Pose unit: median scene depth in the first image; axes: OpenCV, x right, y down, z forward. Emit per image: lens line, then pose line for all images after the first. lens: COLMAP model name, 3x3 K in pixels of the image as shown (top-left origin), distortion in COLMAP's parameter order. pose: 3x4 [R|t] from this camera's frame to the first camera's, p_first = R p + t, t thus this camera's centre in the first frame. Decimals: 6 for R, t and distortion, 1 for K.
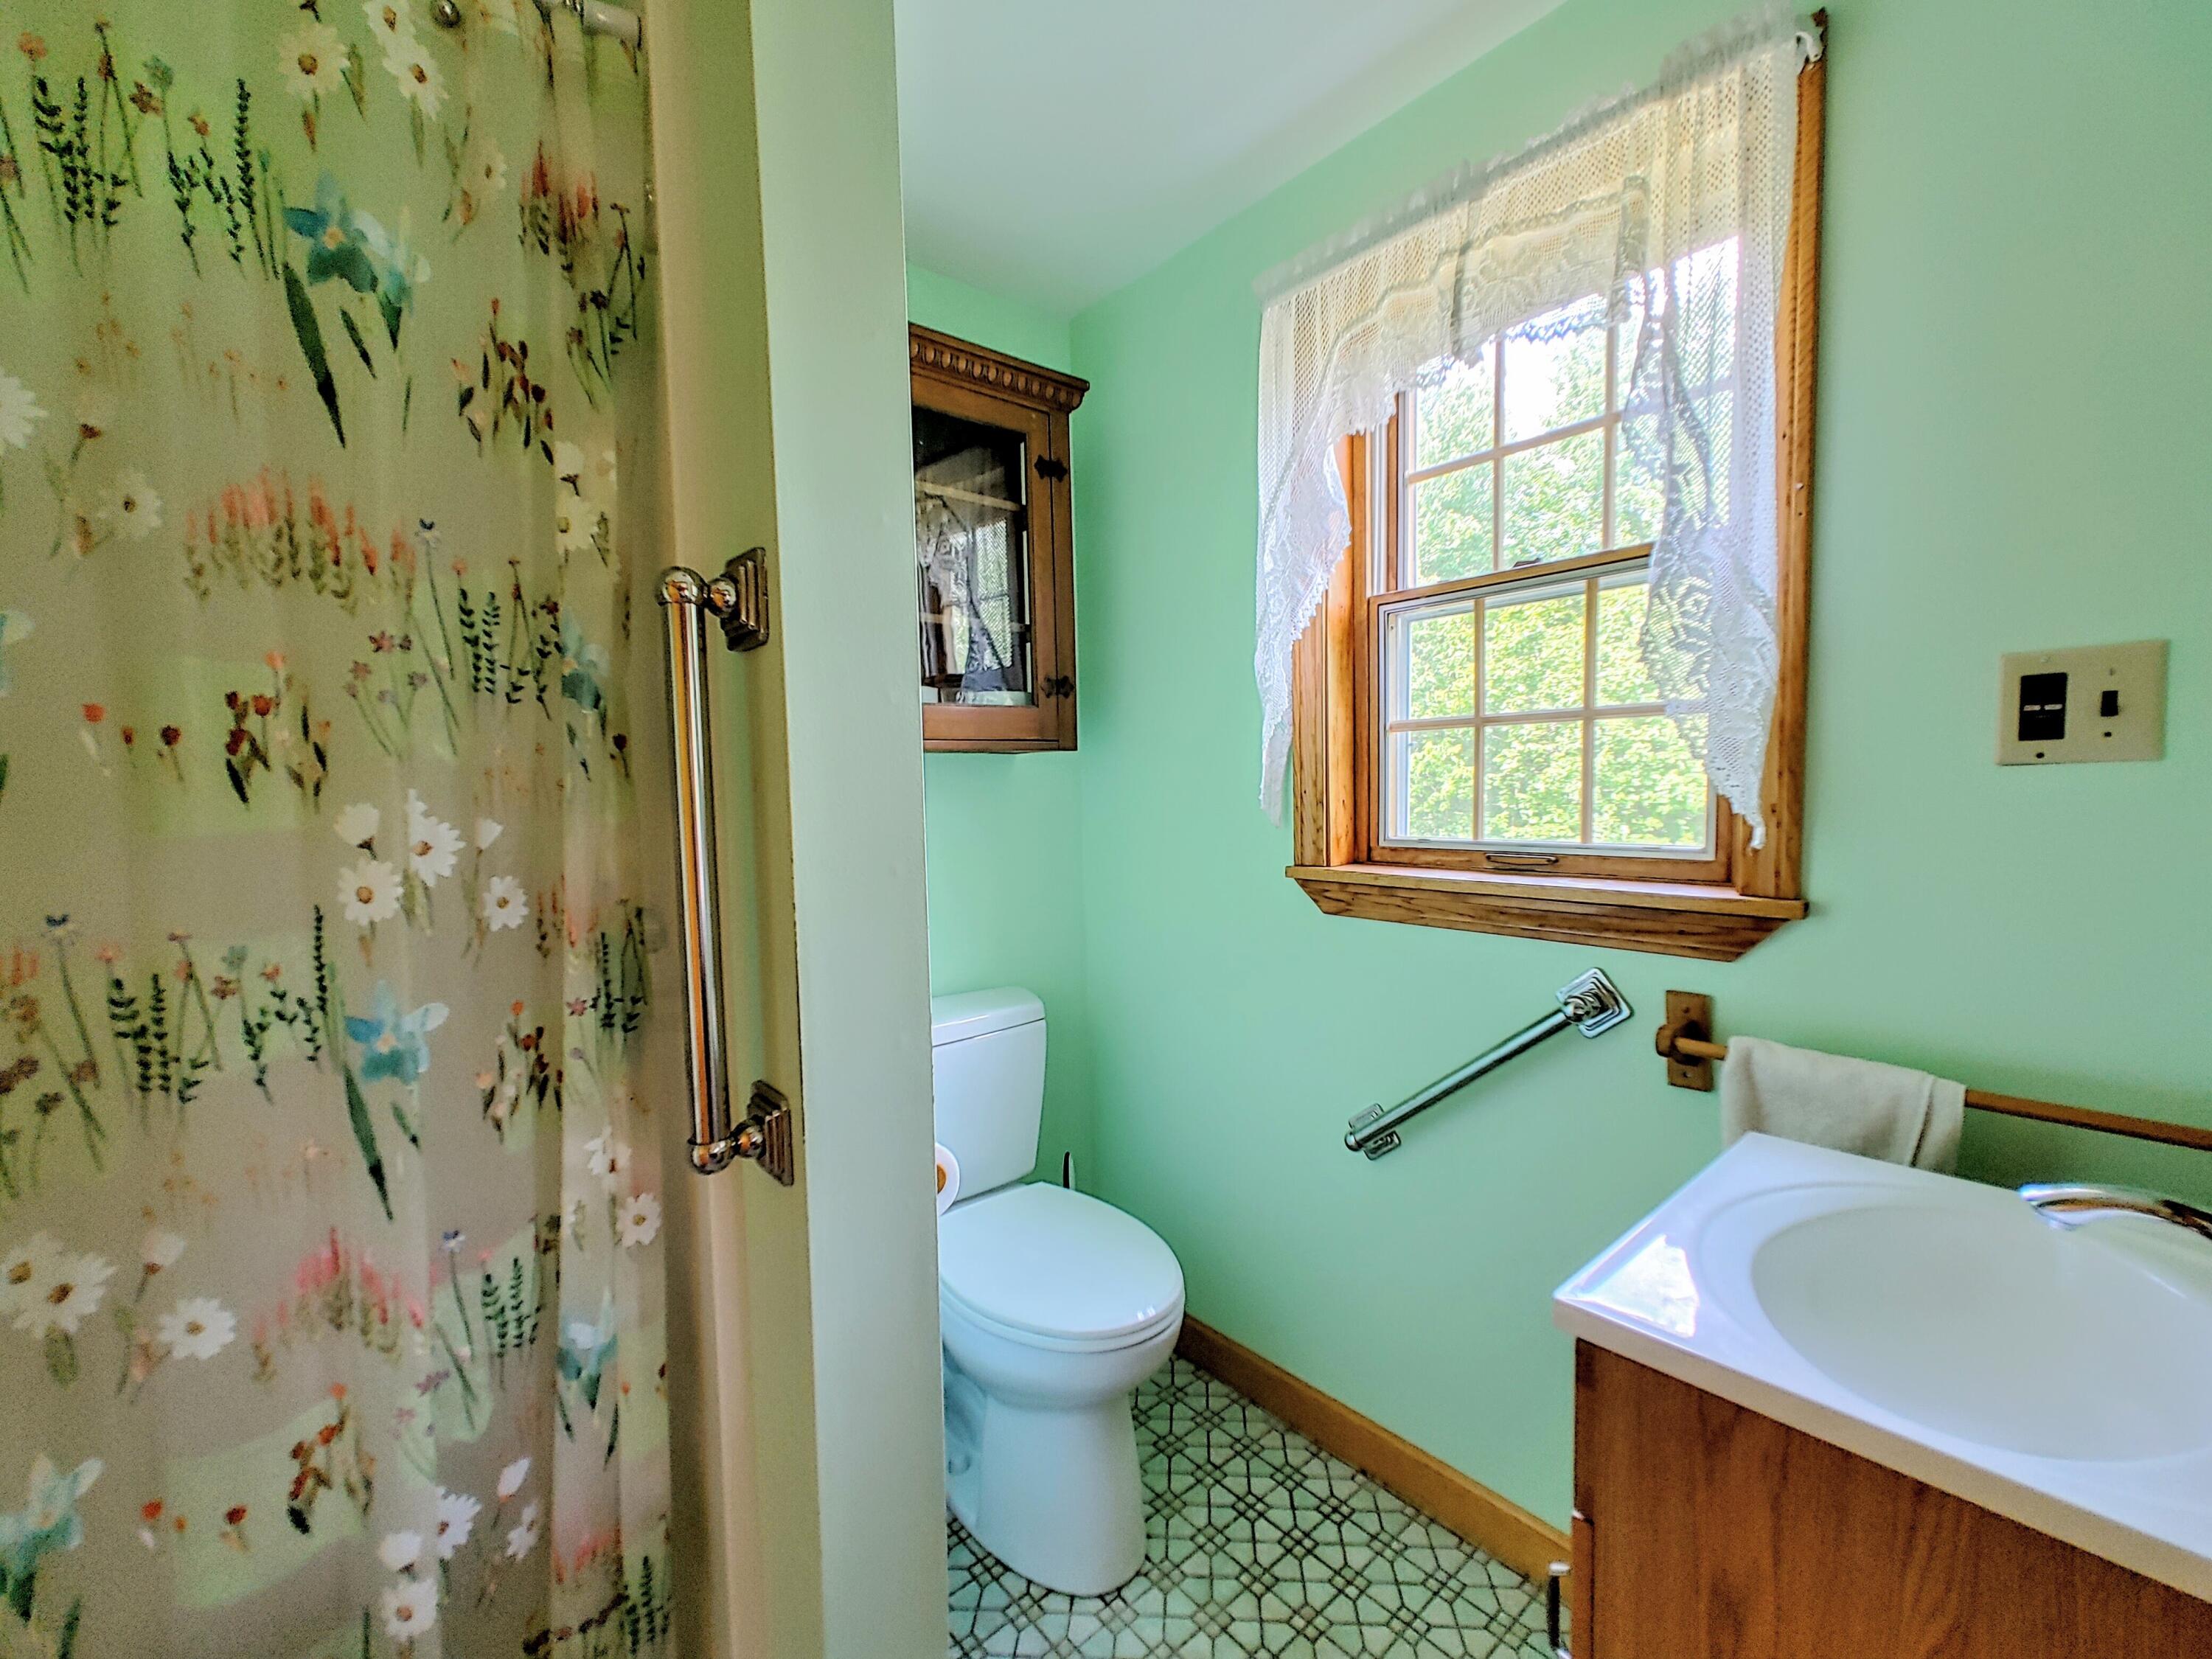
lens RADIAL K [[934.1, 0, 1111.7], [0, 934.1, 846.1], [0, 0, 1]] dist [0.006147, 0.003725]
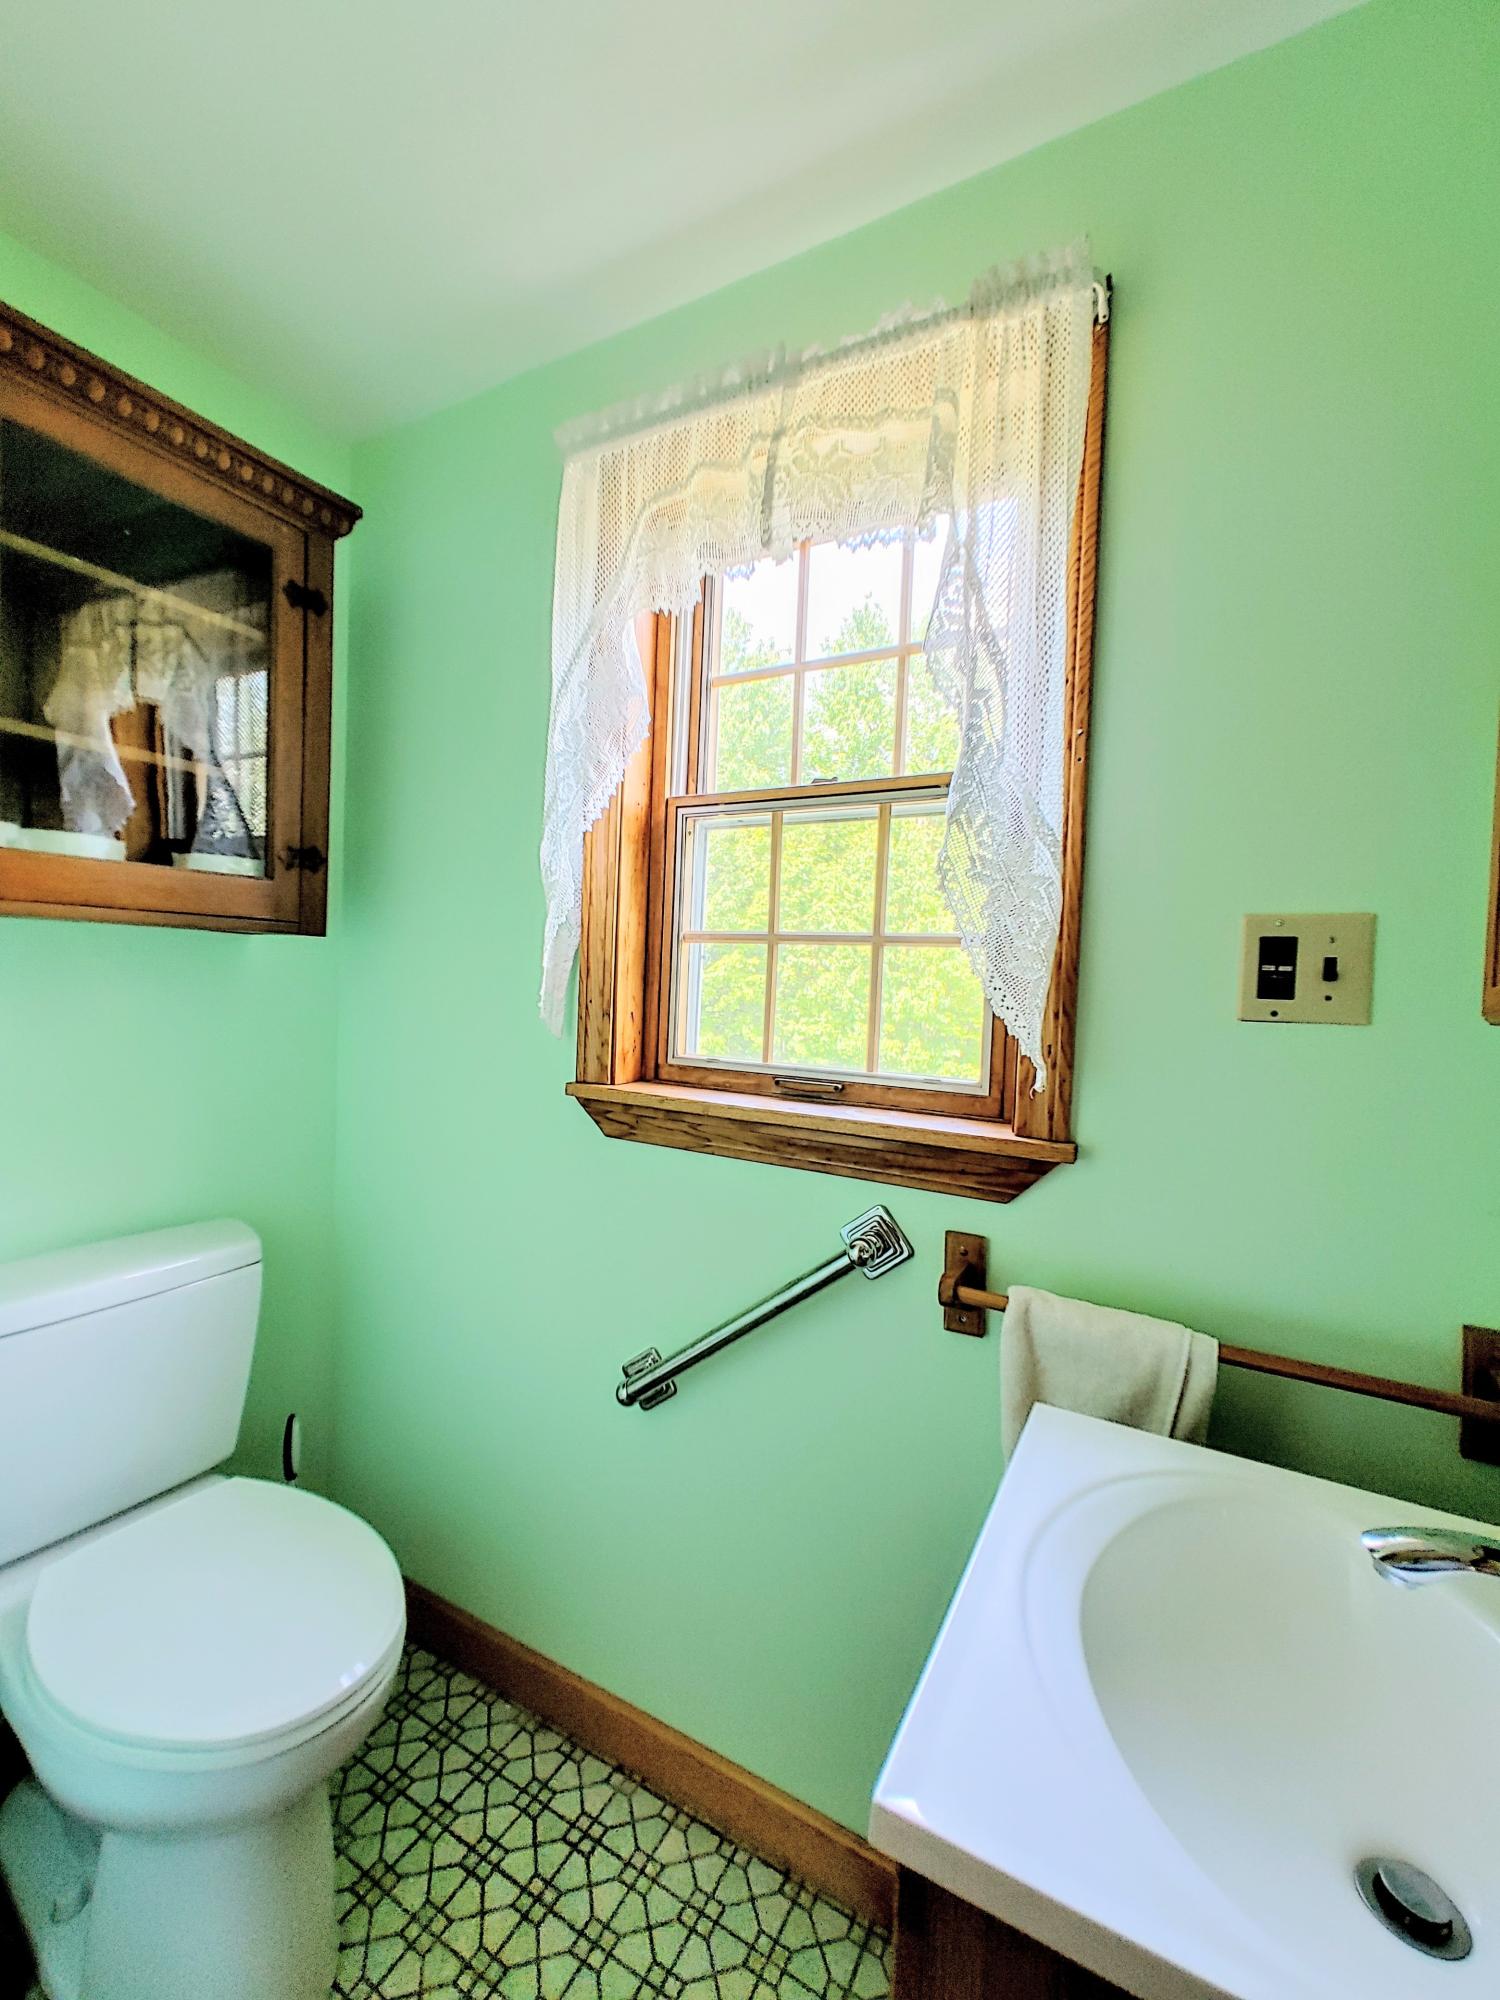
lens RADIAL K [[844.5, 0, 750.0], [0, 844.5, 1000.0], [0, 0, 1]] dist [0.006147, 0.003725]
pose [[0.932074, 0.050852, 0.358681, 0.069484], [-0.035273, 0.998134, -0.049849, -0.029136], [-0.360547, 0.033811, 0.932128, 0.221074]]
